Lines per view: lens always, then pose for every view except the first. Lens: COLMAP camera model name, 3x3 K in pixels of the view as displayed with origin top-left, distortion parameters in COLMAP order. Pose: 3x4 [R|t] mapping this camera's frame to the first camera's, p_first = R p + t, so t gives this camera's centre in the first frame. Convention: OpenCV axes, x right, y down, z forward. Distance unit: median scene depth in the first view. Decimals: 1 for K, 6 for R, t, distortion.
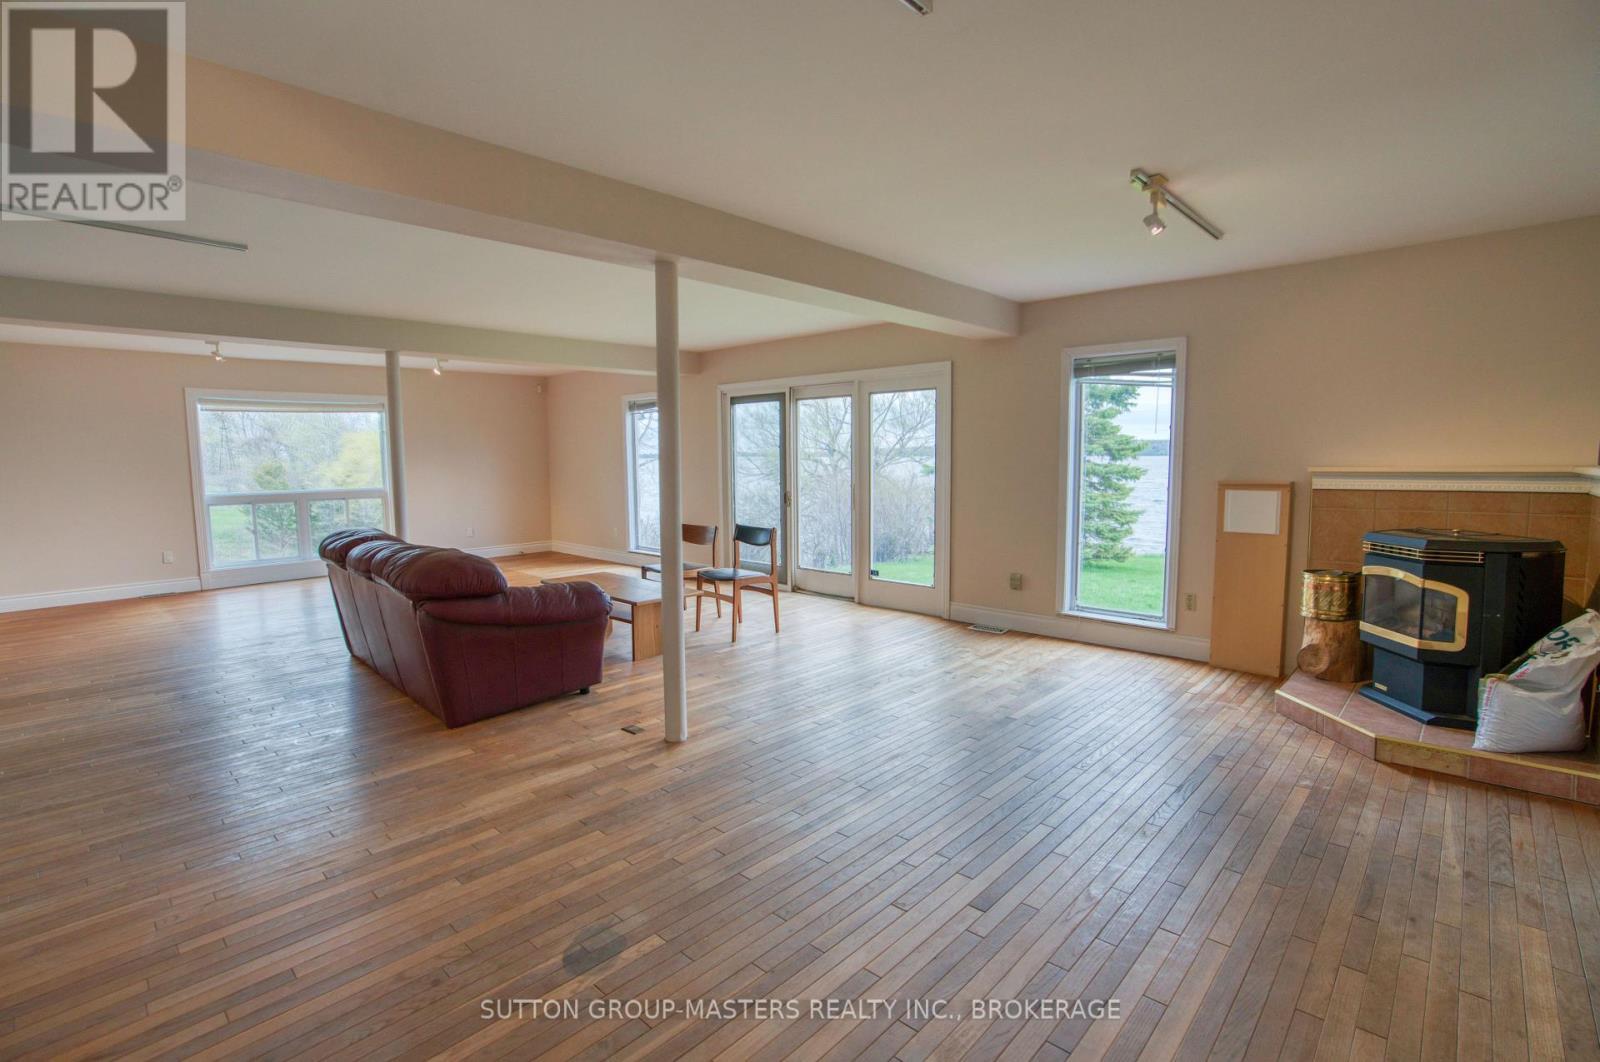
lens RADIAL K [[742.7, 0, 795.2], [0, 742.7, 530.3], [0, 0, 1]] dist [-0.049930, 0.018219]
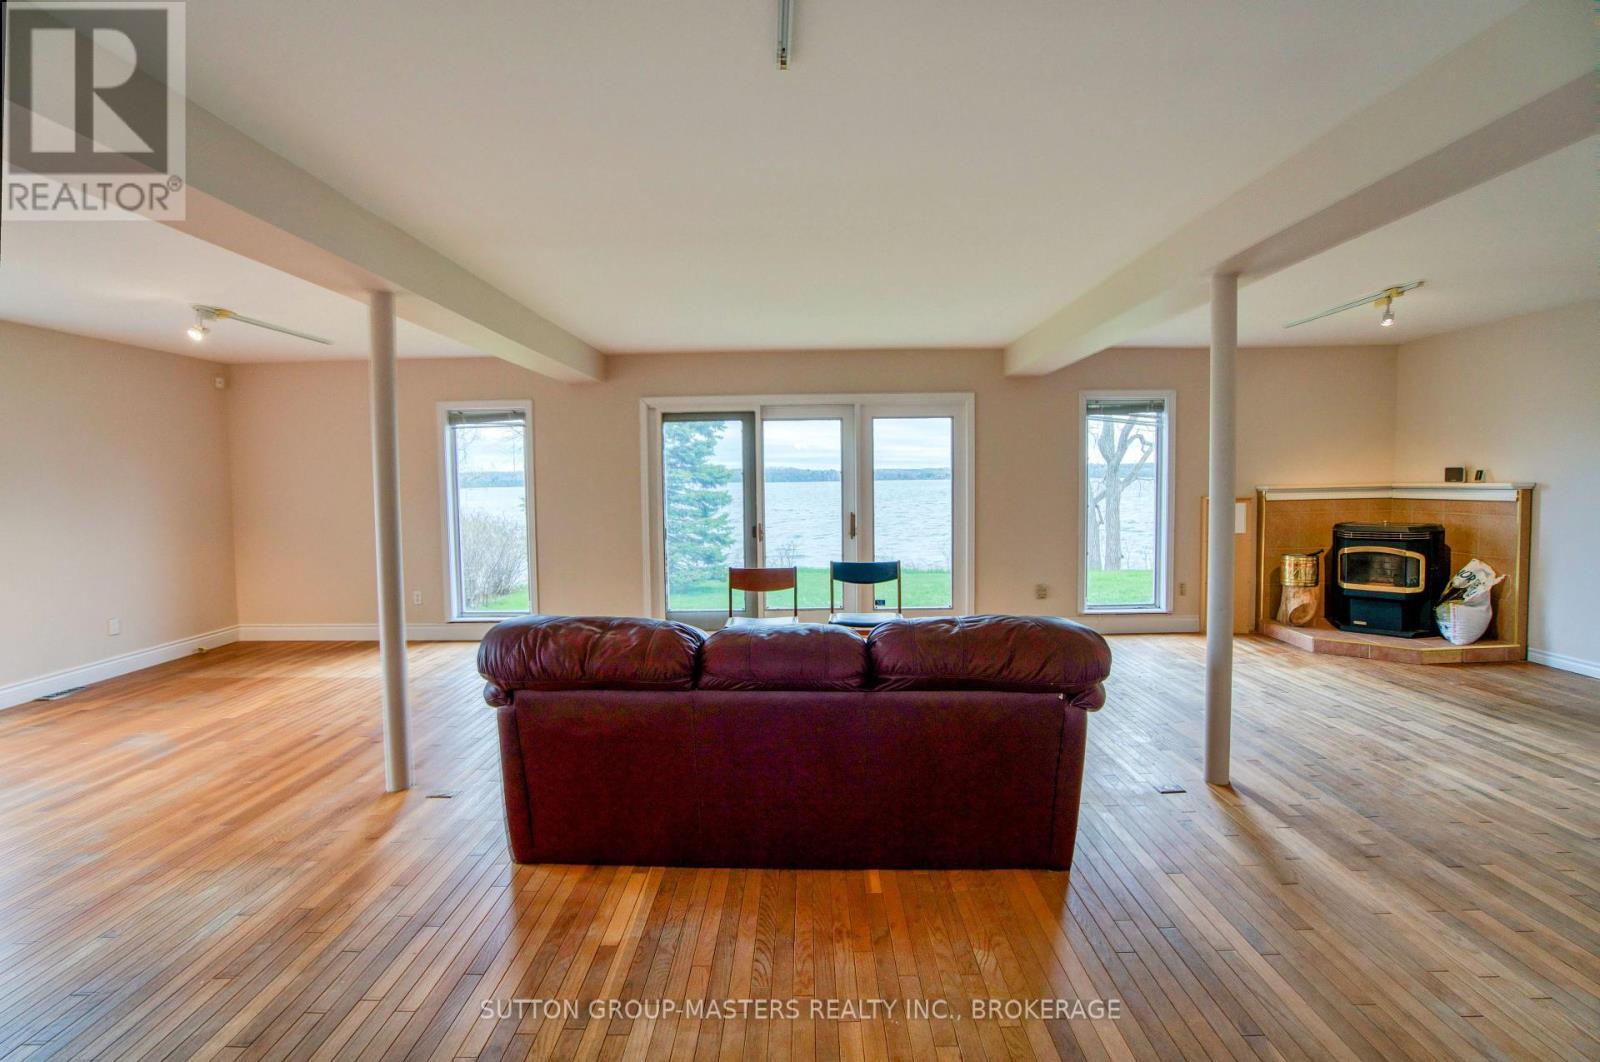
lens RADIAL K [[735.4, 0, 788.8], [0, 735.4, 522.3], [0, 0, 1]] dist [-0.054755, 0.018185]
pose [[0.737371, -0.038802, 0.674373, -0.853542], [0.077110, 0.996658, -0.026968, -0.041648], [-0.671072, 0.071886, 0.737899, 0.502565]]
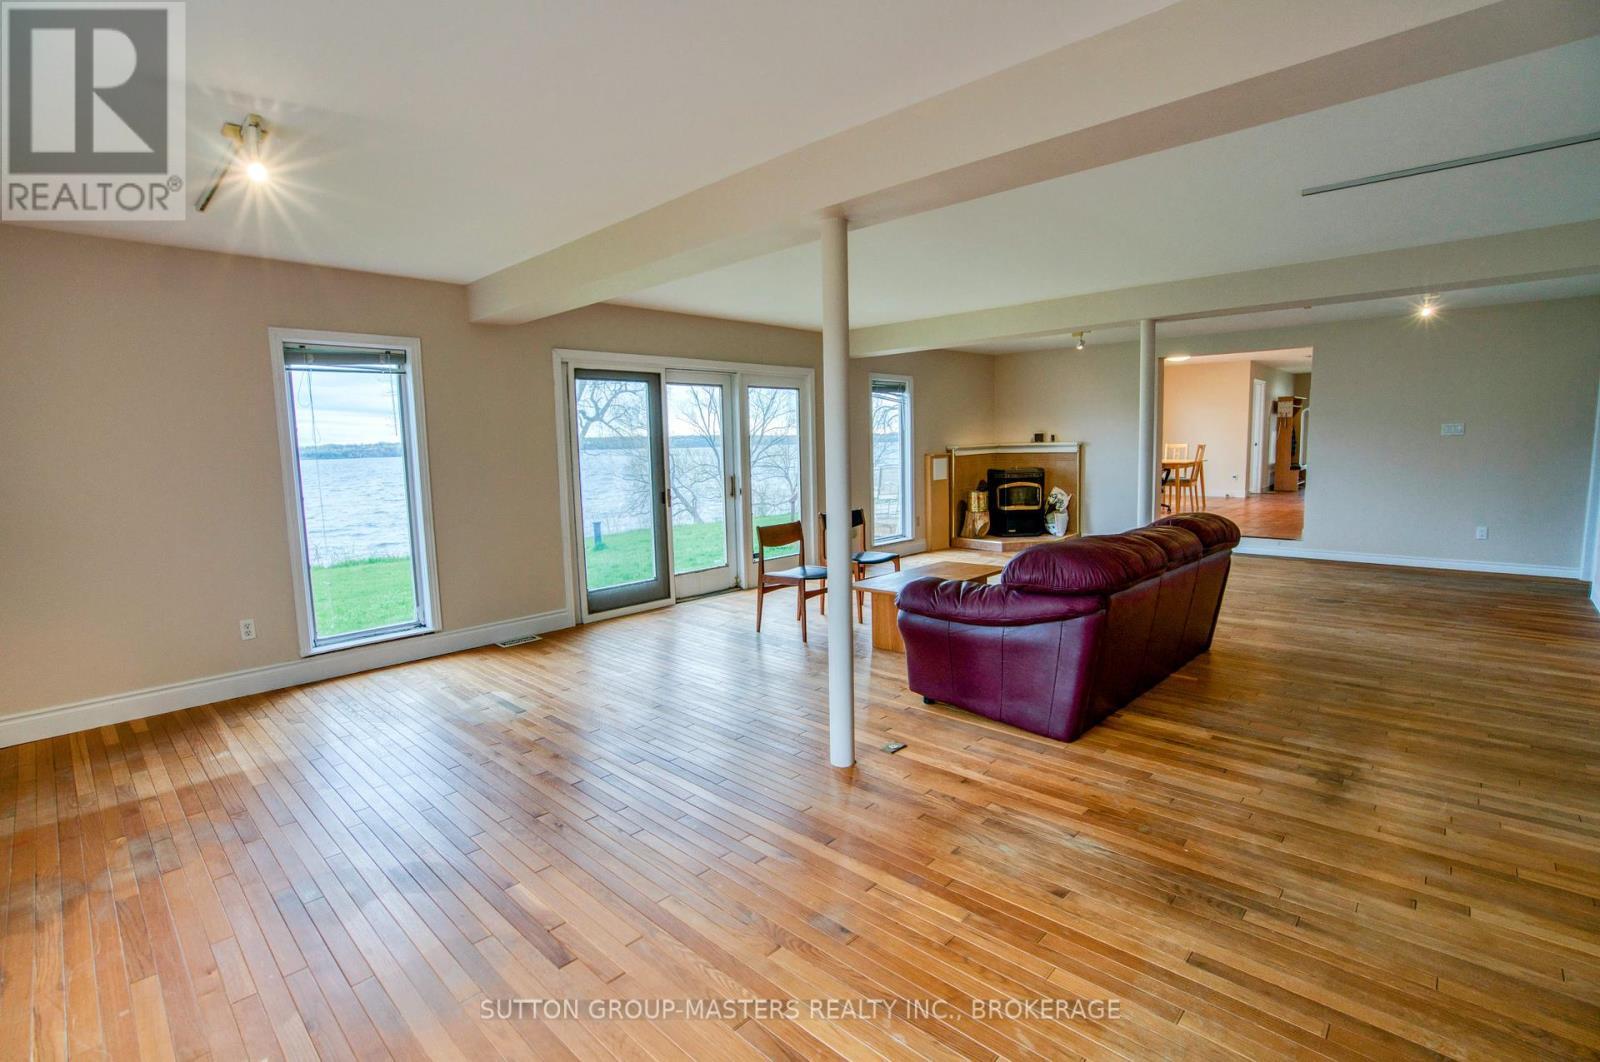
lens RADIAL K [[742.7, 0, 795.2], [0, 742.7, 530.3], [0, 0, 1]] dist [-0.049930, 0.018219]
pose [[0.004184, -0.105257, 0.994436, -1.299439], [0.131036, 0.985928, 0.103805, -0.112667], [-0.991369, 0.129872, 0.017918, 1.266771]]
